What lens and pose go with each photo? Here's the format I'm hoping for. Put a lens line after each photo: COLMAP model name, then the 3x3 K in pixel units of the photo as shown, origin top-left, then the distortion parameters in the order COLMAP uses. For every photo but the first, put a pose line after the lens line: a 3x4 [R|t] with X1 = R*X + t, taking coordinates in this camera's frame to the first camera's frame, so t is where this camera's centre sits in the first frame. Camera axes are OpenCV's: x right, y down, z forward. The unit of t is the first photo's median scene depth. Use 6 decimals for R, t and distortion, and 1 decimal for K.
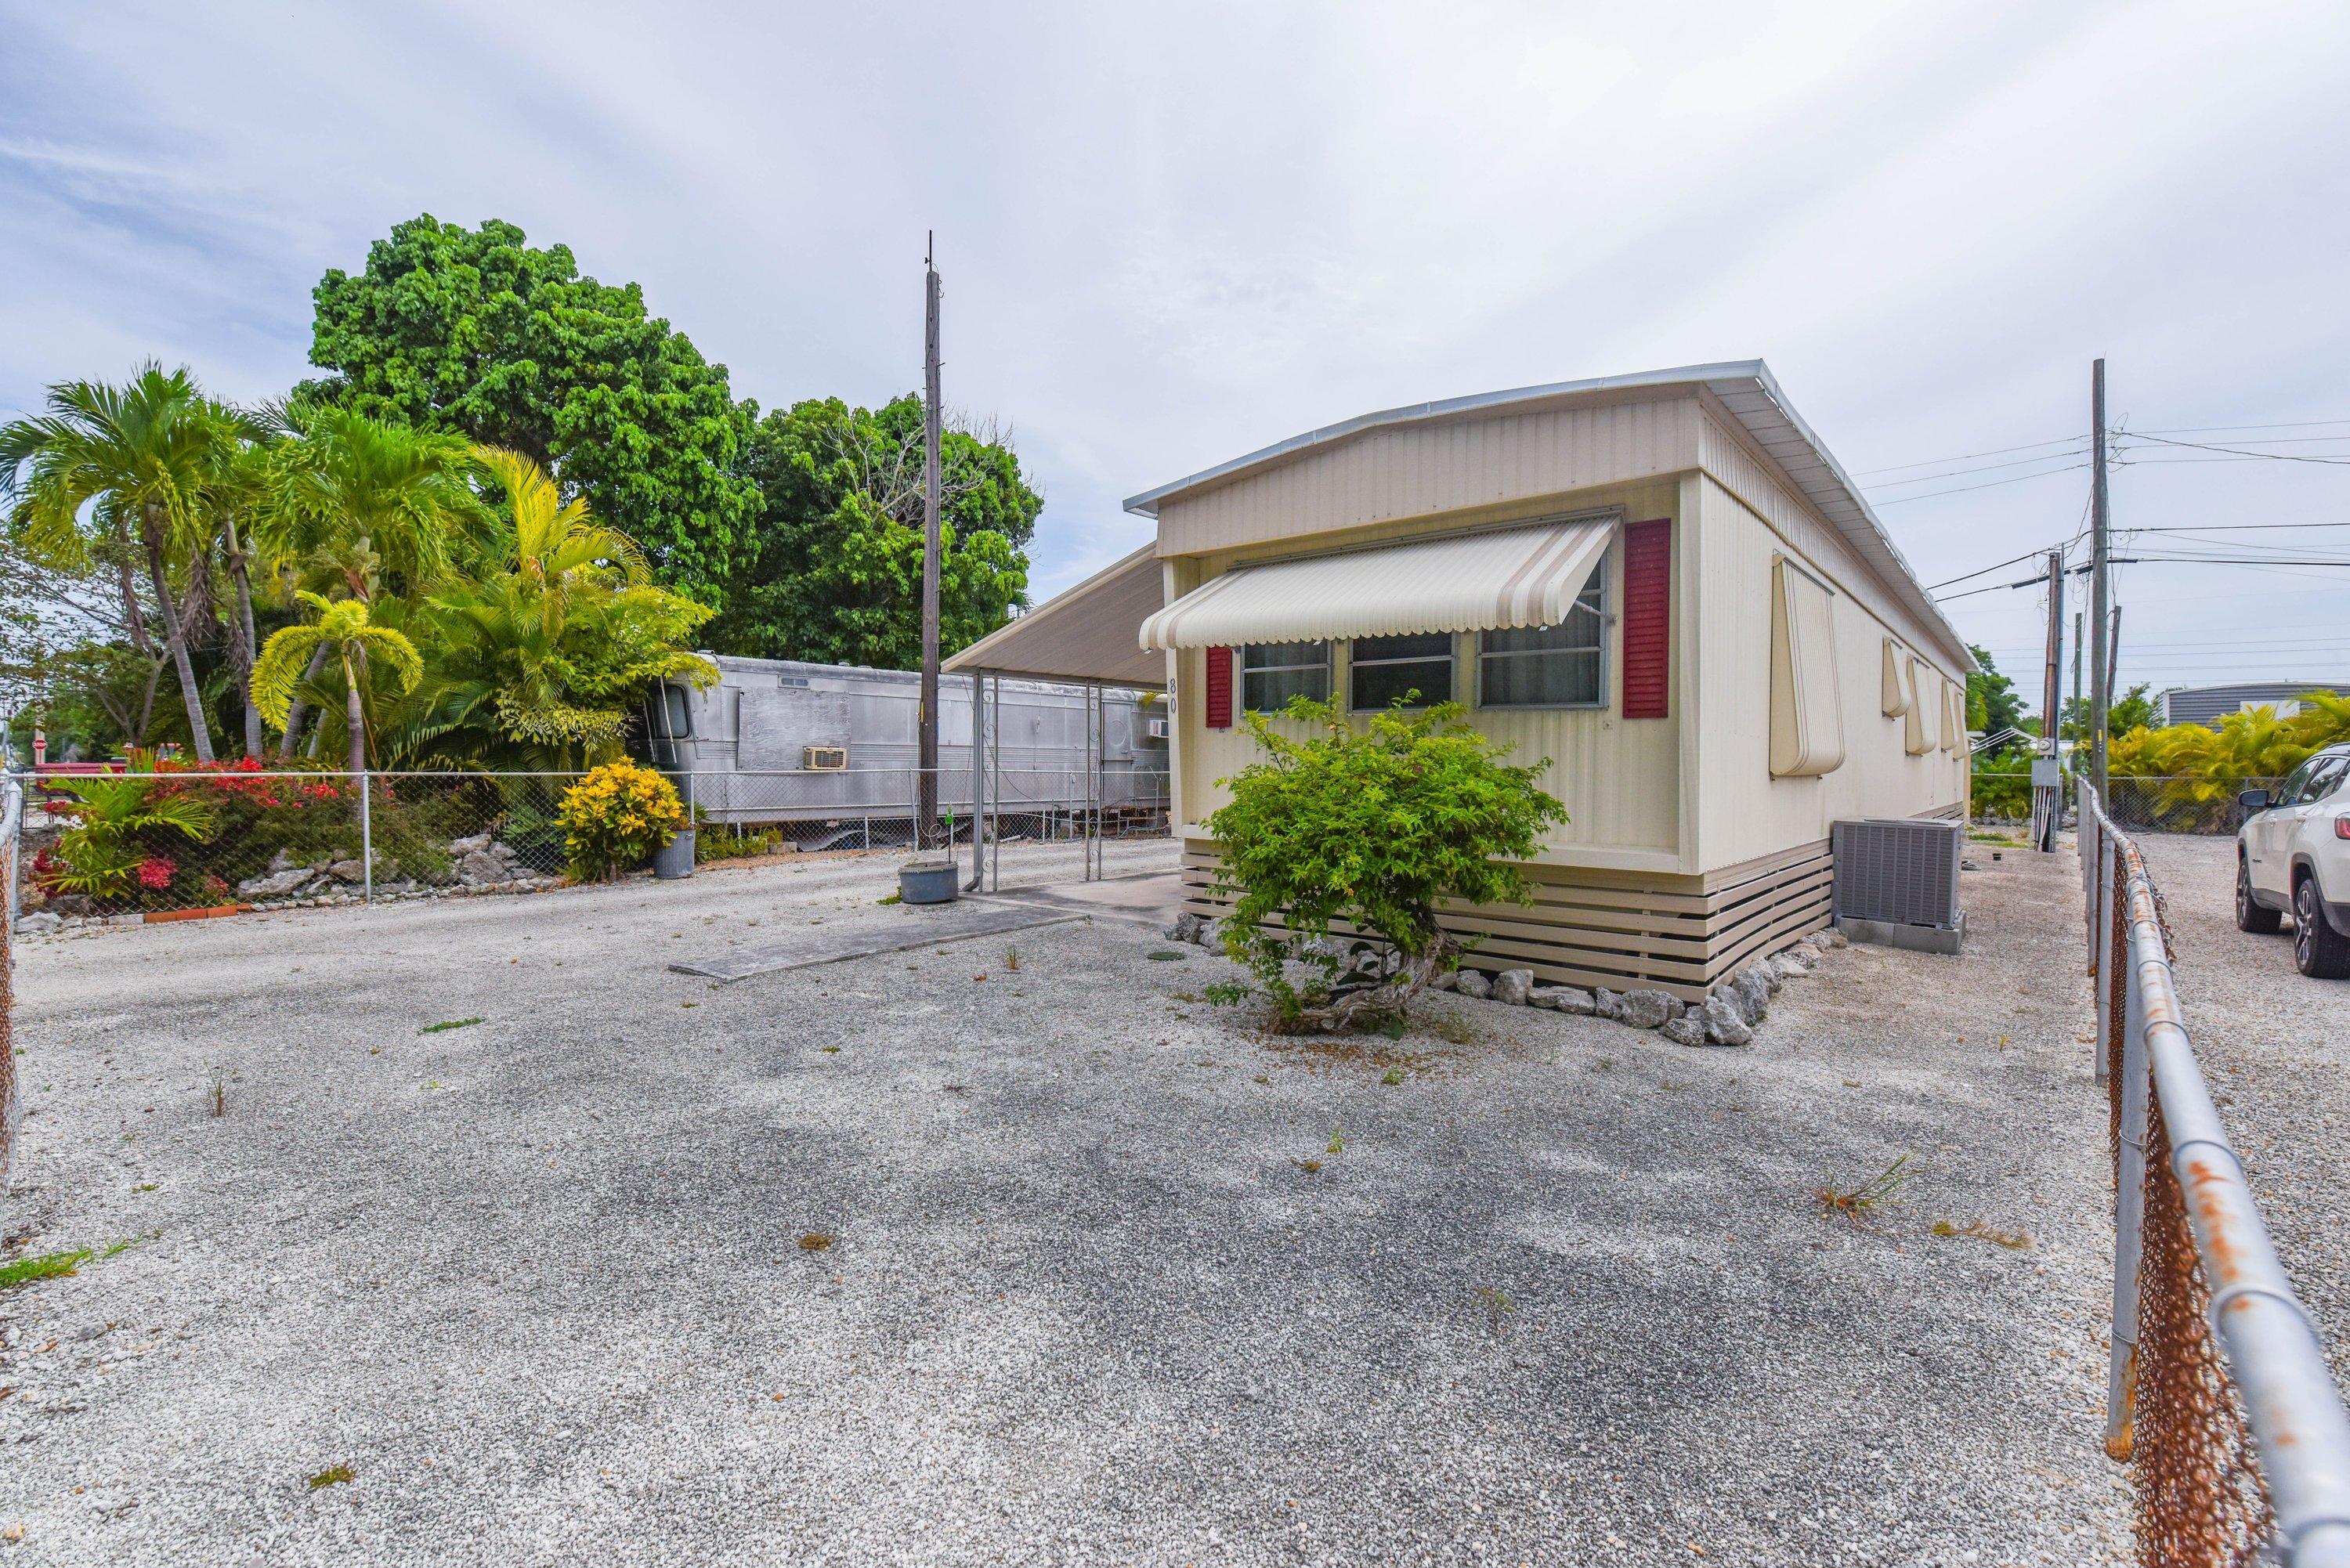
lens RADIAL K [[1049.6, 0, 1176.4], [0, 1049.6, 761.4], [0, 0, 1]] dist [-0.003378, -0.010896]
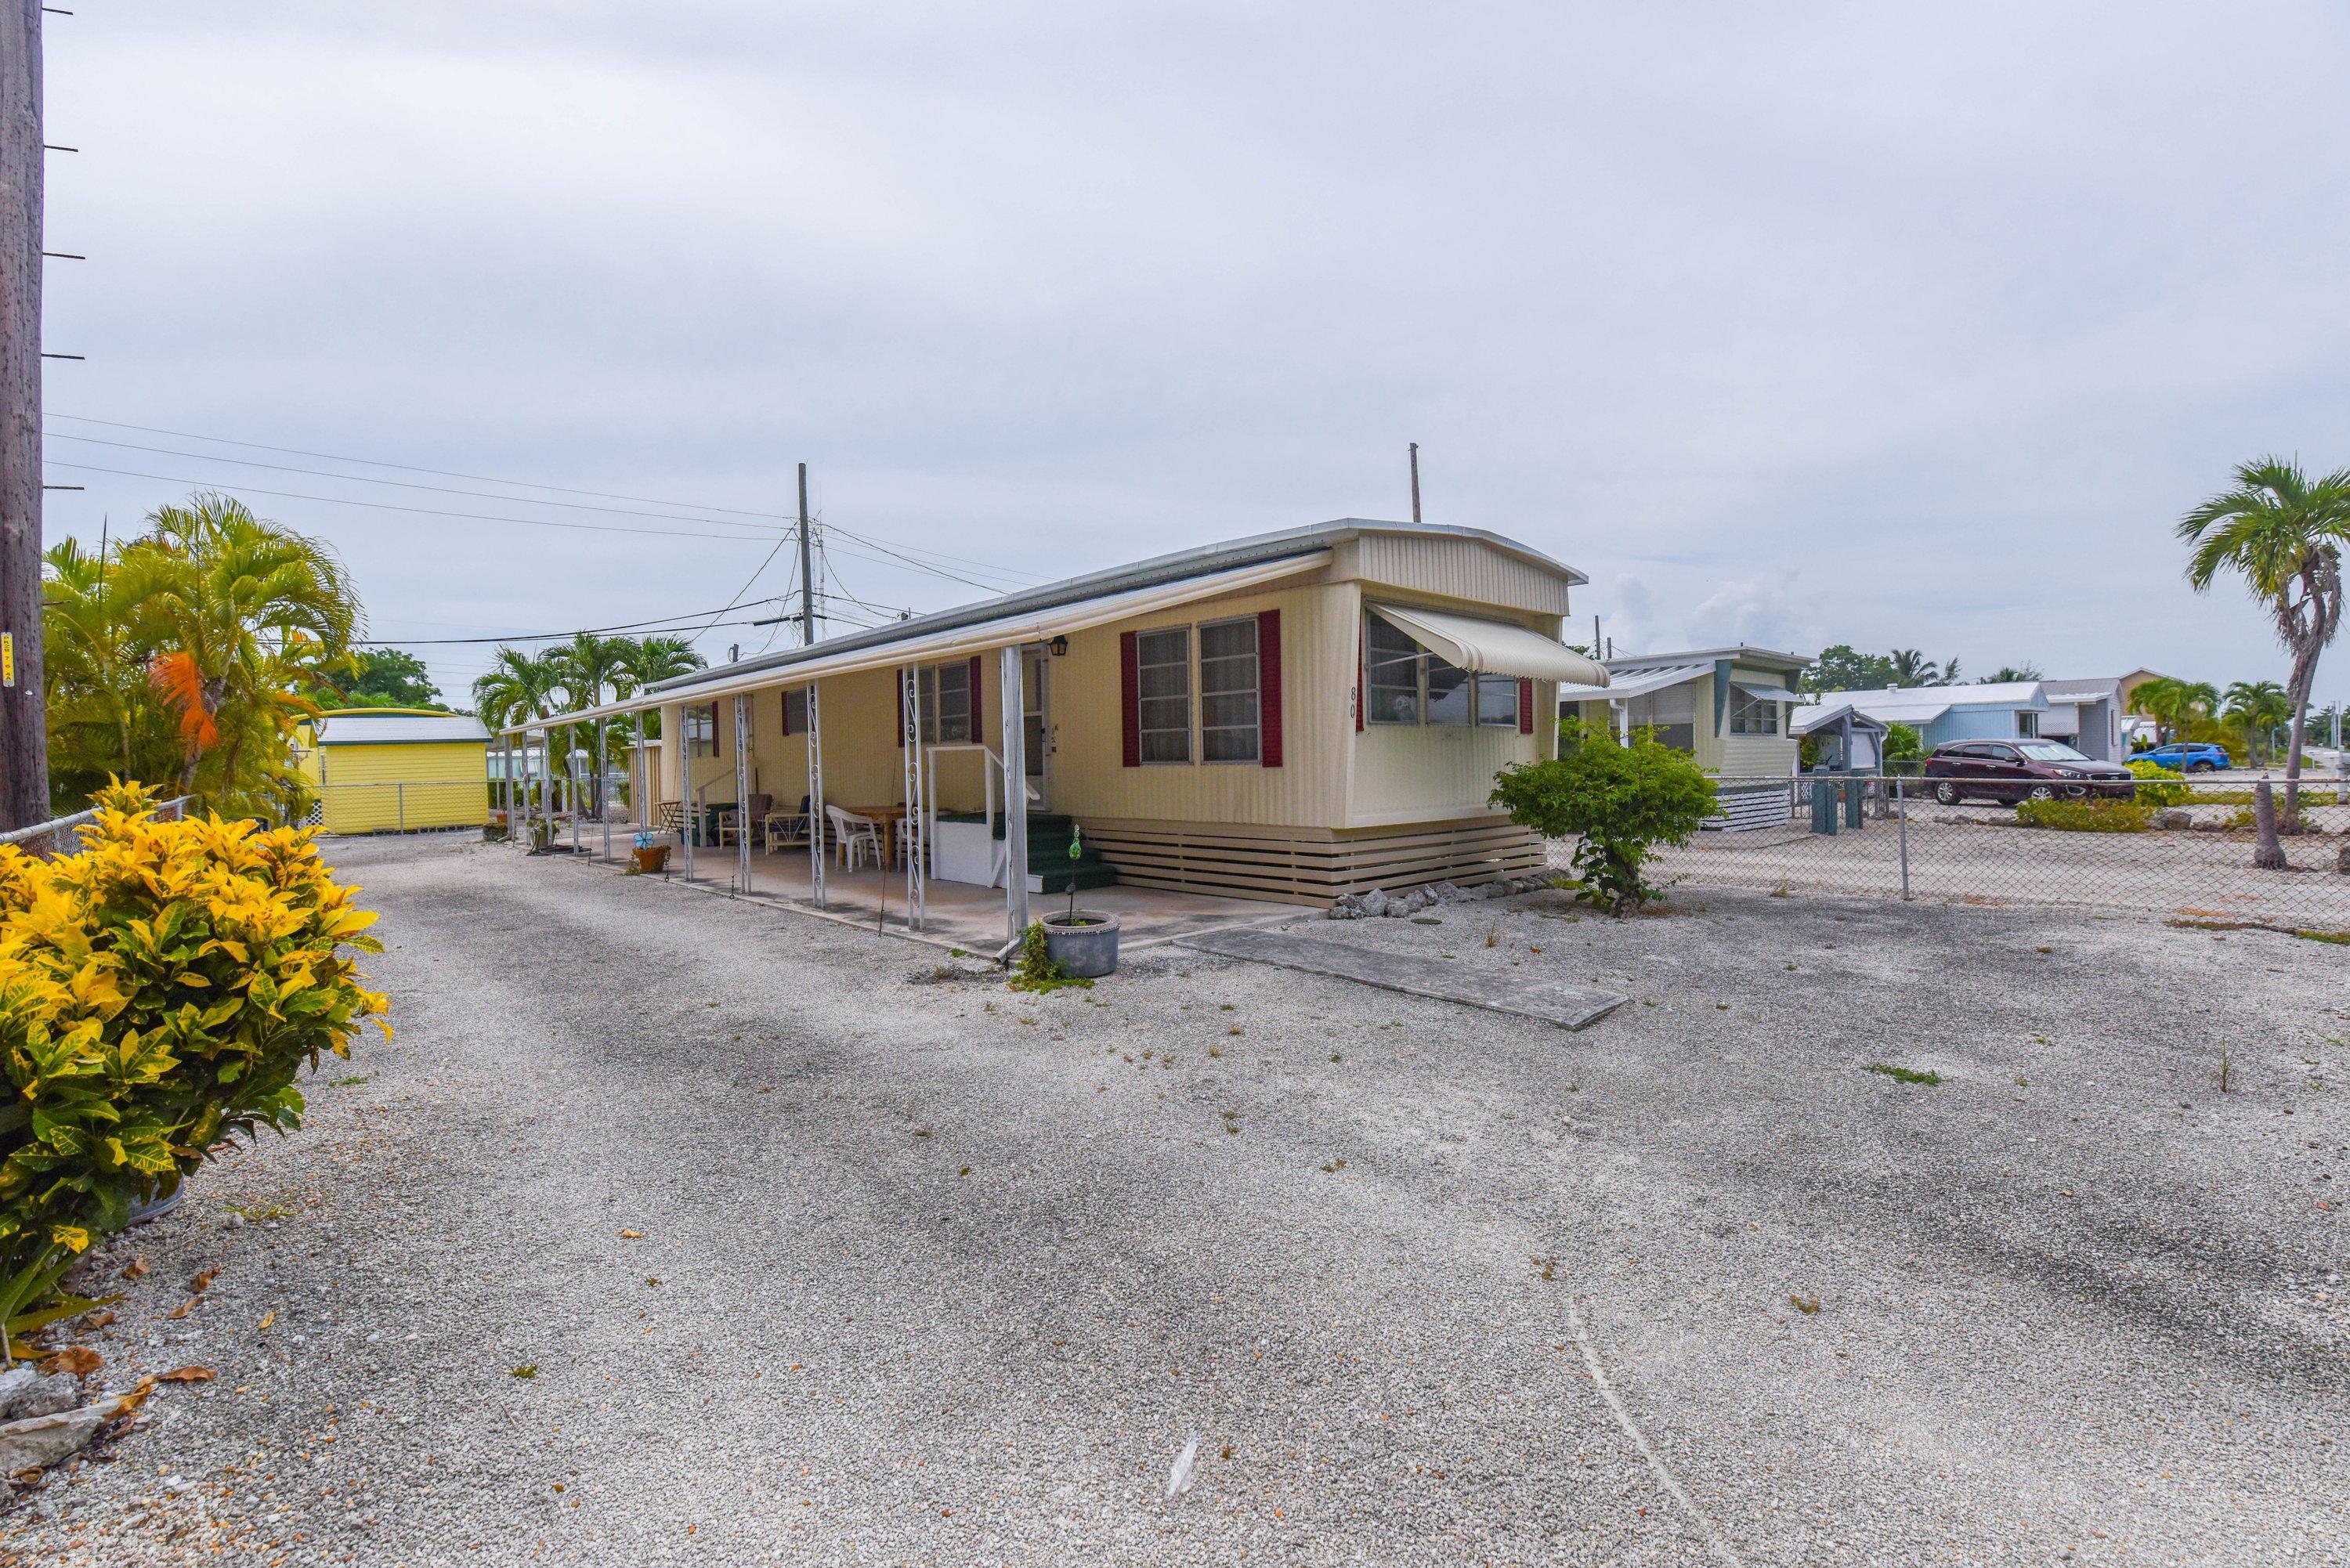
lens RADIAL K [[1049.6, 0, 1176.4], [0, 1049.6, 761.4], [0, 0, 1]] dist [-0.003378, -0.010896]
pose [[0.099218, -0.008287, 0.995031, -1.258295], [0.016463, 0.999842, 0.006686, -0.011047], [-0.994929, 0.015718, 0.099339, 1.189670]]
